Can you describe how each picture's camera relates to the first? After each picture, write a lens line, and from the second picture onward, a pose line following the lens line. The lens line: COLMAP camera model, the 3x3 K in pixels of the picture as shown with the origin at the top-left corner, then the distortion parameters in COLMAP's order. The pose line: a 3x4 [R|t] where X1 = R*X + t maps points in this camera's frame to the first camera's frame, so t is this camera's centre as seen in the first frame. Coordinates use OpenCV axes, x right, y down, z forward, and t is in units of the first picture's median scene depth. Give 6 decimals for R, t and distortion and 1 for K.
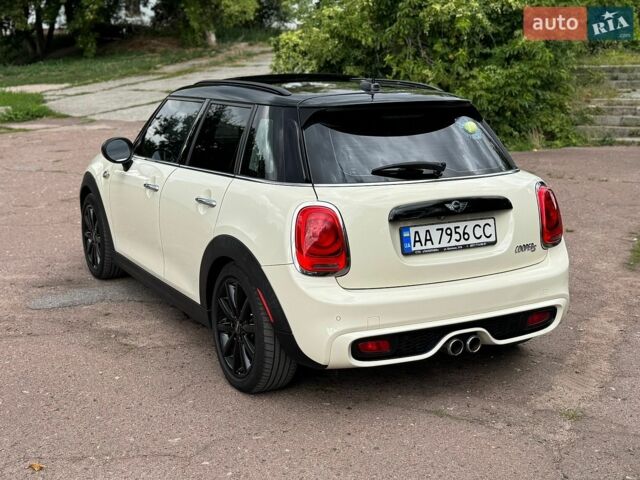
lens RADIAL K [[870.4, 0, 316.6], [0, 870.4, 249.7], [0, 0, 1]] dist [0.197486, -0.397090]
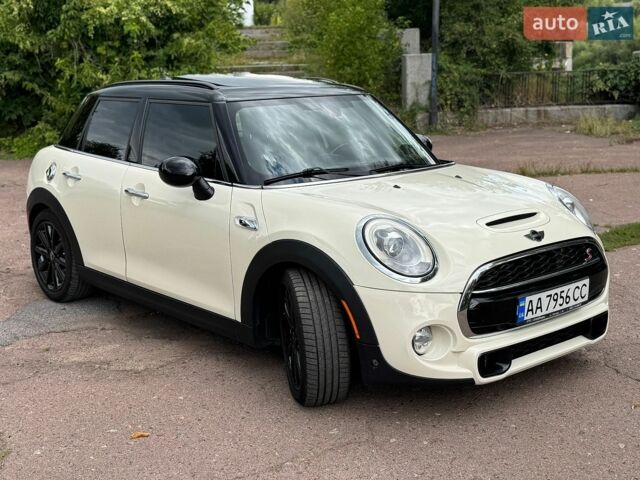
lens RADIAL K [[870.4, 0, 316.6], [0, 870.4, 249.7], [0, 0, 1]] dist [0.197486, -0.397090]
pose [[0.864277, -0.136540, 0.484131, -0.479146], [0.138951, 0.989811, 0.031101, -0.019733], [-0.483444, 0.040391, 0.874443, 0.082760]]
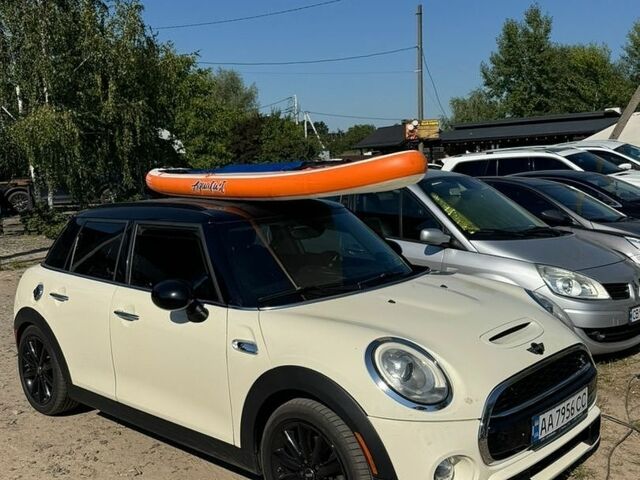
lens RADIAL K [[704.5, 0, 320.0], [0, 704.5, 240.0], [0, 0, 1]] dist [0.178278, -0.375267]
pose [[0.811934, -0.121726, 0.570917, -0.441029], [0.184730, 0.981333, -0.053483, -0.079223], [-0.553749, 0.148890, 0.819264, 0.244624]]
